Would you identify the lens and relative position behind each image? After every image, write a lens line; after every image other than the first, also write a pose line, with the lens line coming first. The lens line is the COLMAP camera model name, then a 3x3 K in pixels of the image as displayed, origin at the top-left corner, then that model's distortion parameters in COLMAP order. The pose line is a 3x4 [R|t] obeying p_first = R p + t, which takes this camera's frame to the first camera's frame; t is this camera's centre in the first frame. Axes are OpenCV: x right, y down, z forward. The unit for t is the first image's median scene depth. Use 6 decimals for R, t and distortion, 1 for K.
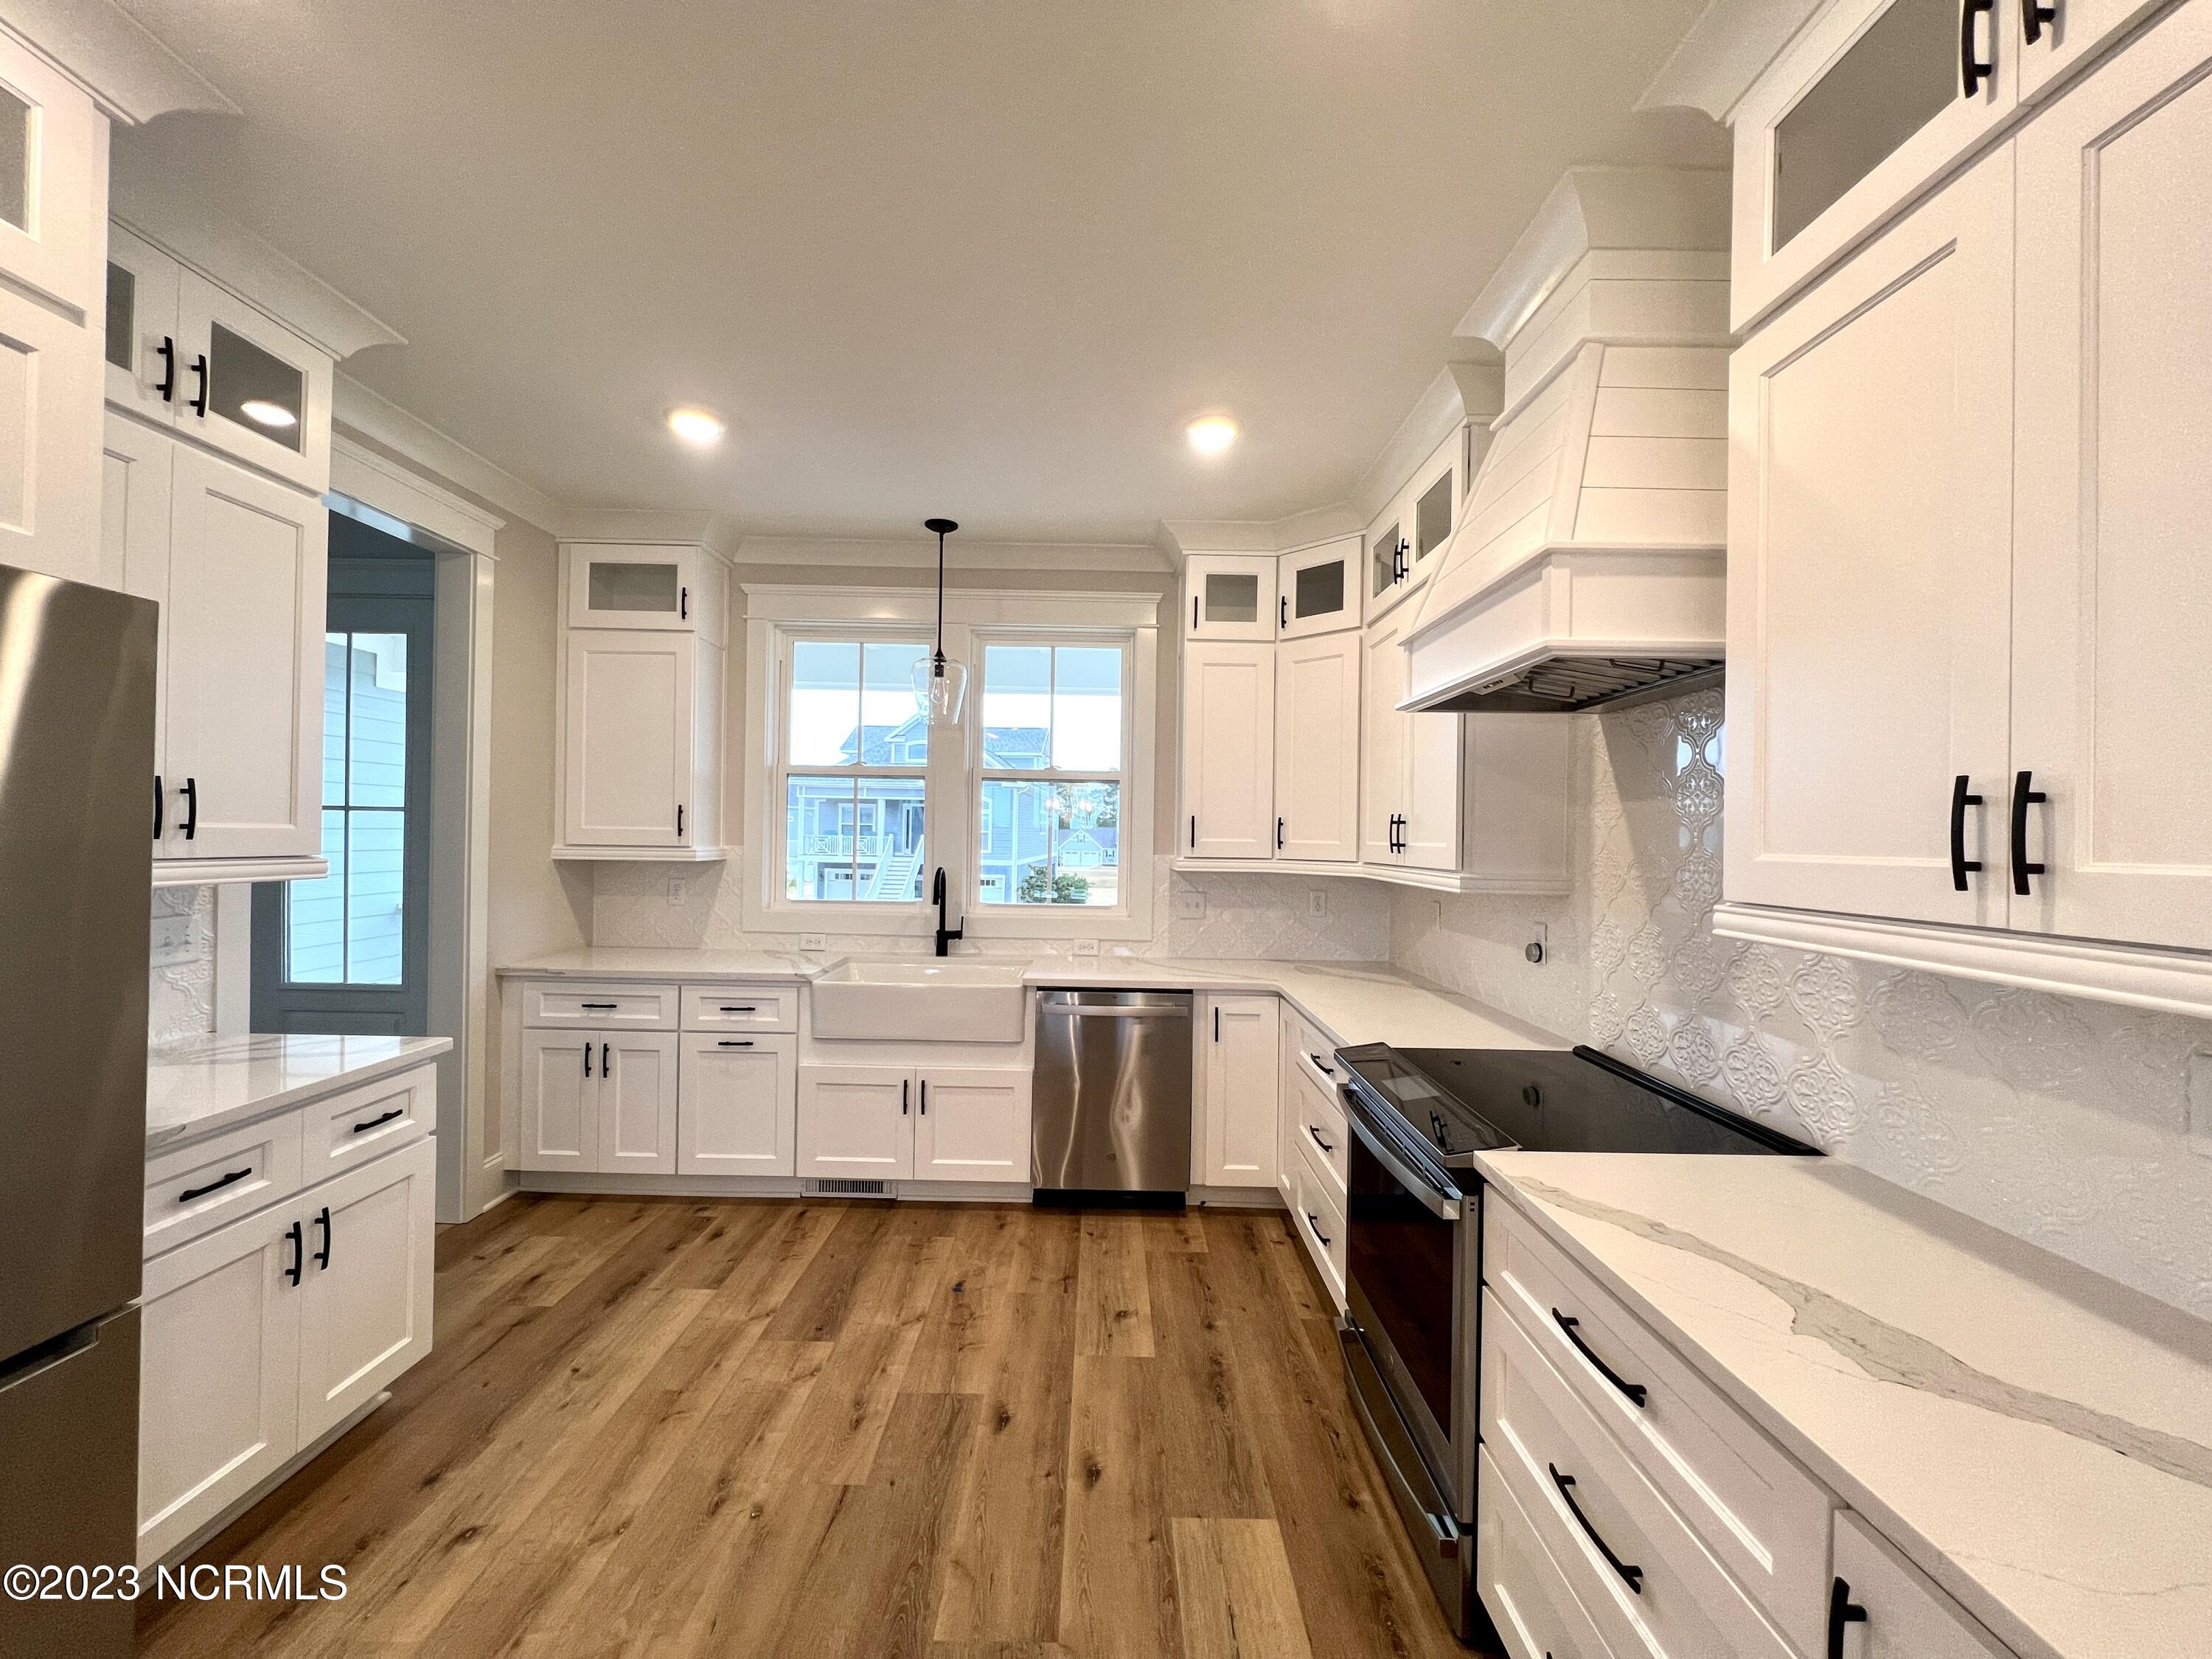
lens RADIAL K [[886.0, 0, 1096.2], [0, 886.0, 831.3], [0, 0, 1]] dist [-0.003718, 0.000751]
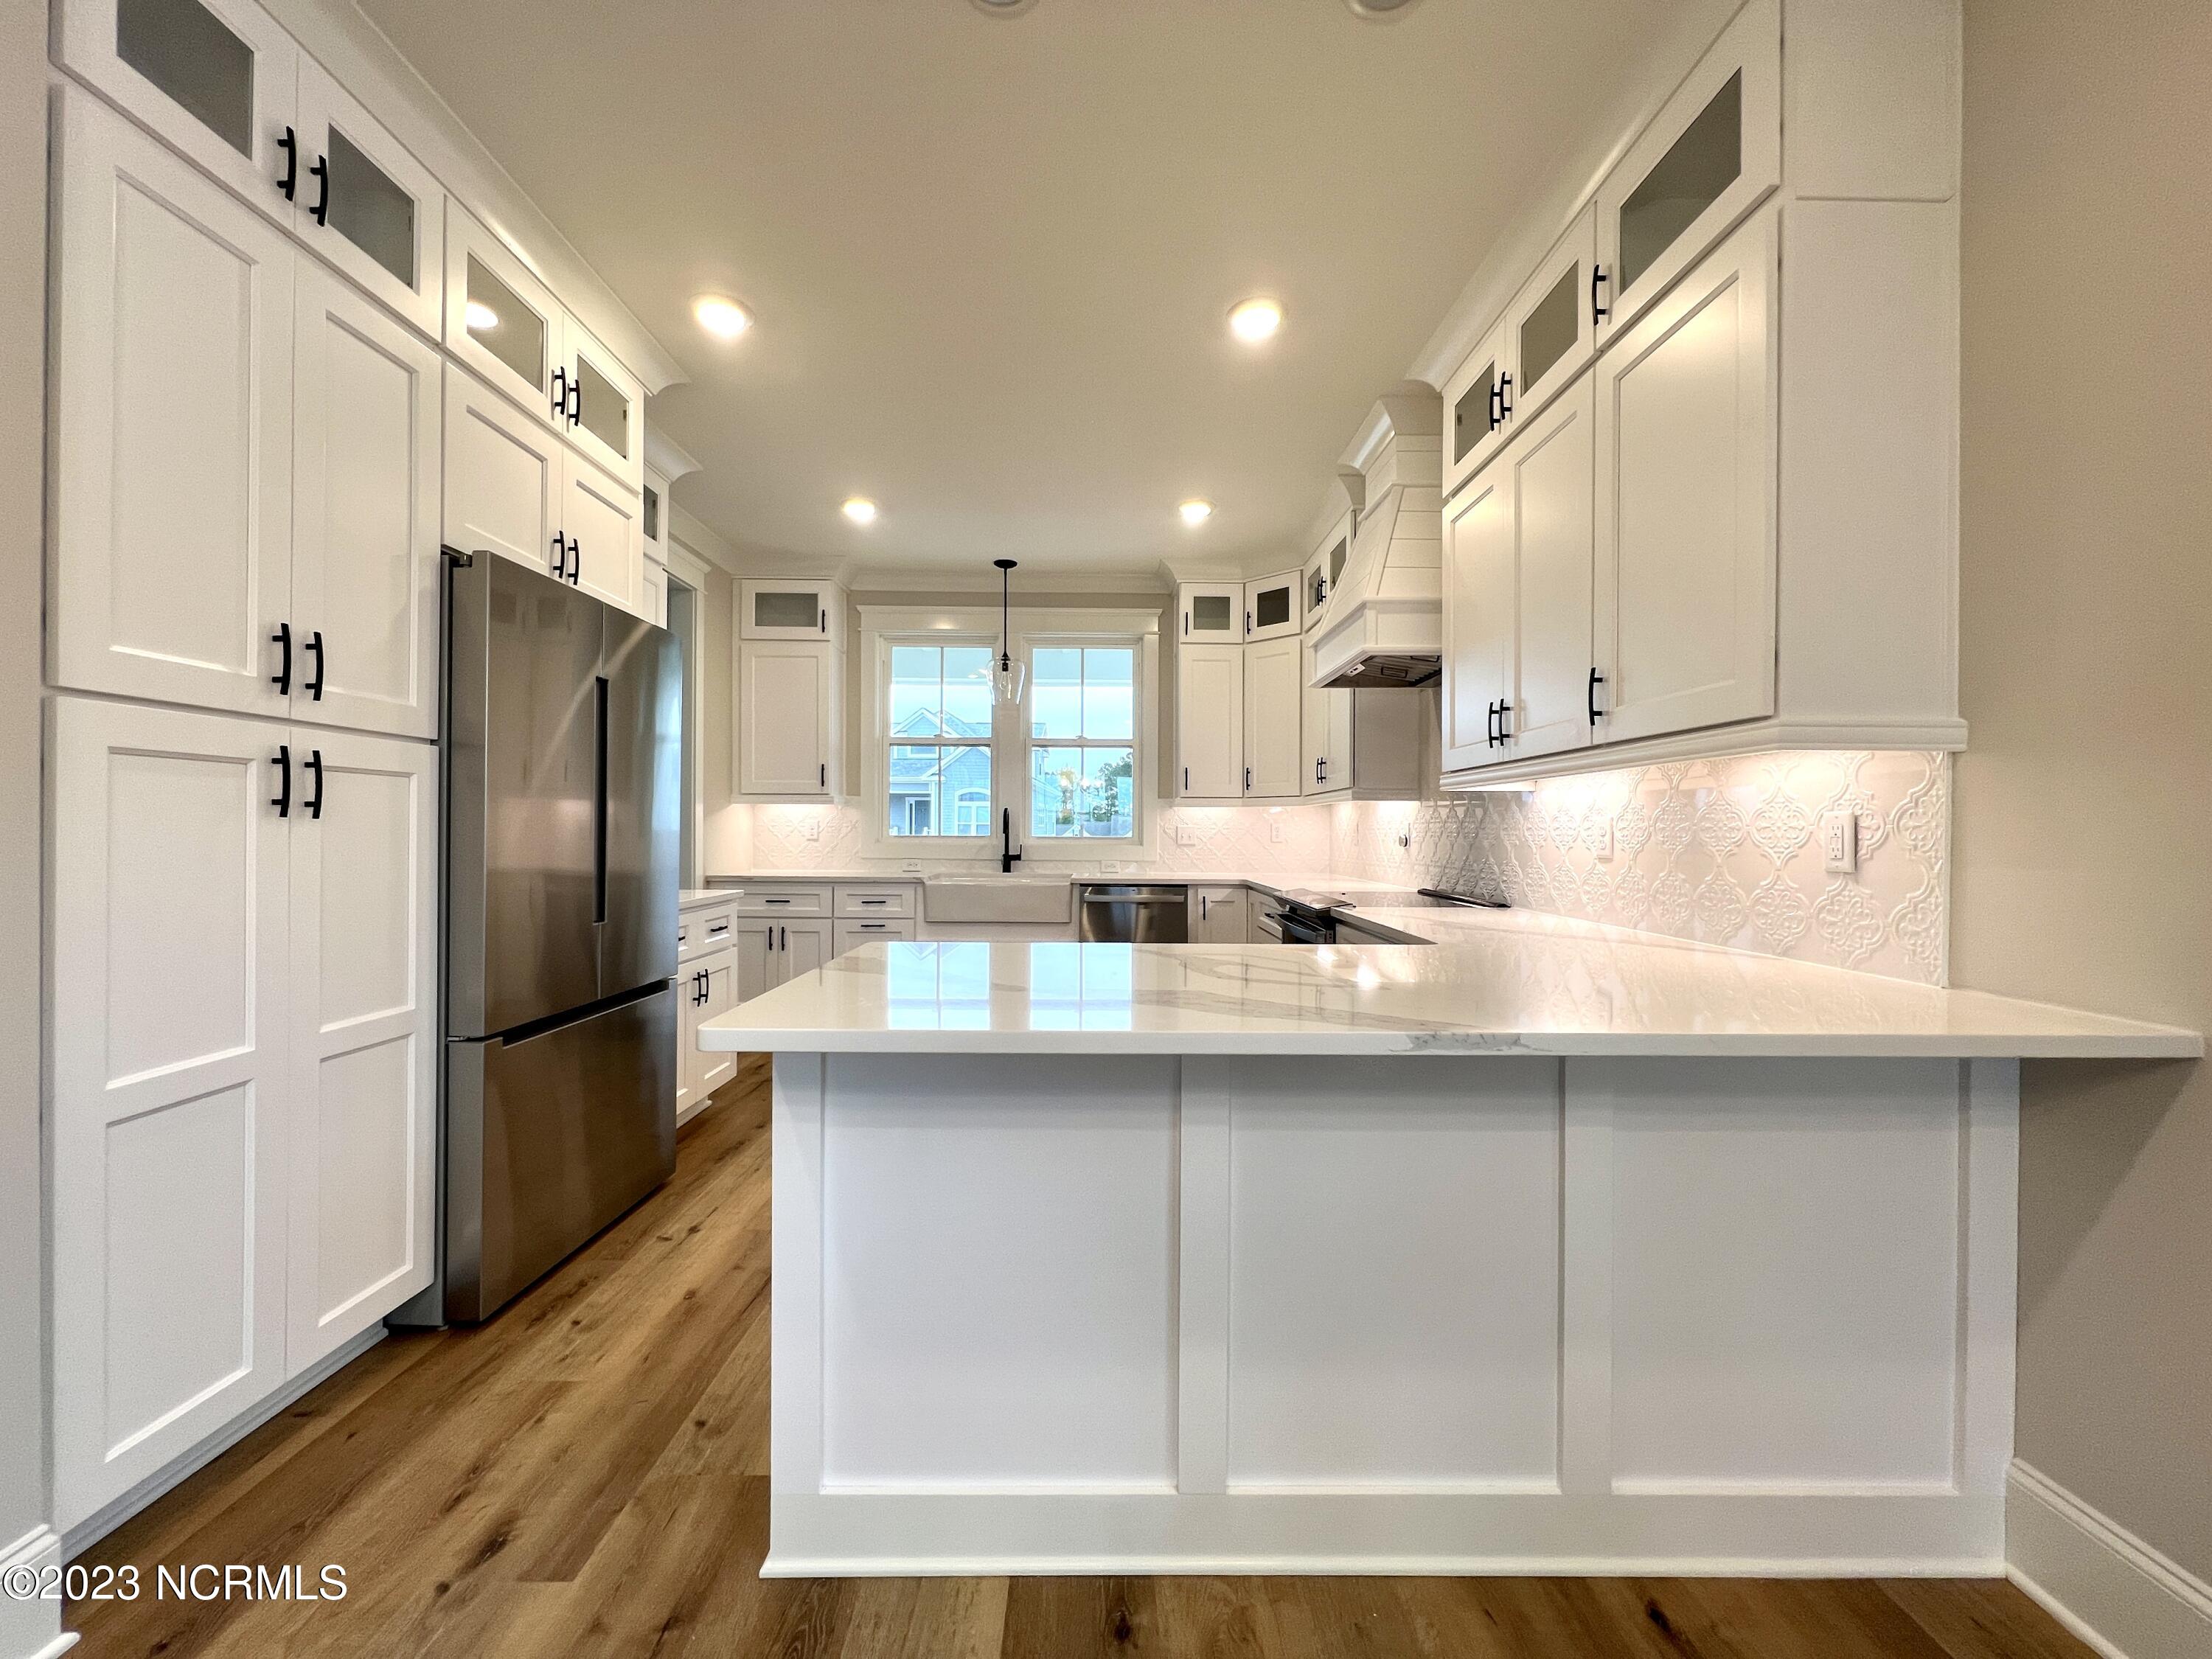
lens RADIAL K [[886.0, 0, 1096.5], [0, 886.0, 829.7], [0, 0, 1]] dist [-0.003718, 0.000751]
pose [[0.999903, -0.012496, 0.006194, -0.057179], [0.012478, 0.999918, 0.002978, 0.097995], [-0.006231, -0.002901, 0.999976, -0.534158]]
